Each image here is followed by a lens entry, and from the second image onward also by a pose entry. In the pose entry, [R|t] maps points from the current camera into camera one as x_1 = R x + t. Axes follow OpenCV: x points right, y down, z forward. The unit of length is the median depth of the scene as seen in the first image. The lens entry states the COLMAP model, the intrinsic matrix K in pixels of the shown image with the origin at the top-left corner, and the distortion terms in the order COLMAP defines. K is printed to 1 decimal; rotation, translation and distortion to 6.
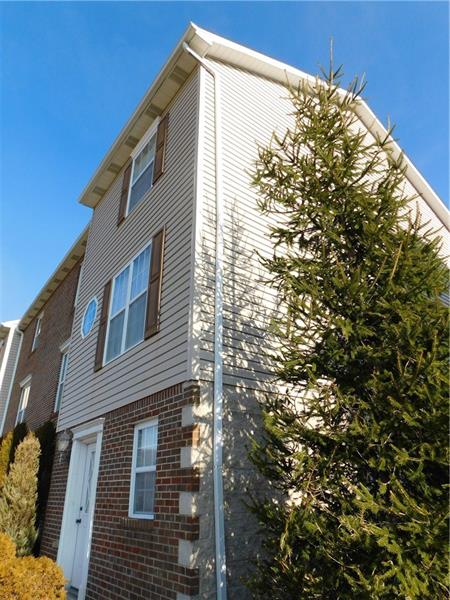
lens RADIAL K [[390.5, 0, 225.0], [0, 390.5, 299.6], [0, 0, 1]] dist [-0.012086, -0.000837]
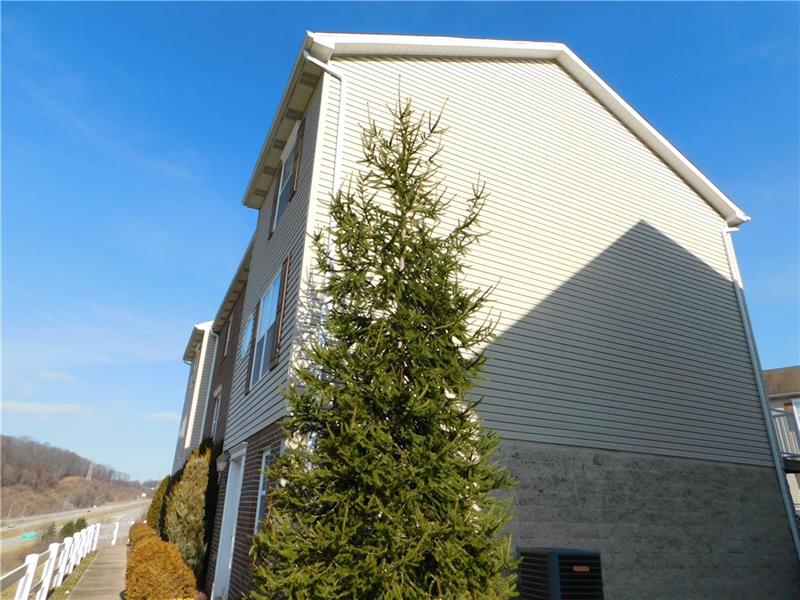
lens RADIAL K [[520.6, 0, 400.9], [0, 520.6, 302.4], [0, 0, 1]] dist [-0.012086, -0.000837]
pose [[0.980005, -0.035650, -0.195753, 0.346740], [0.049453, 0.996588, 0.066083, -0.127781], [0.192729, -0.074442, 0.978424, -0.228101]]
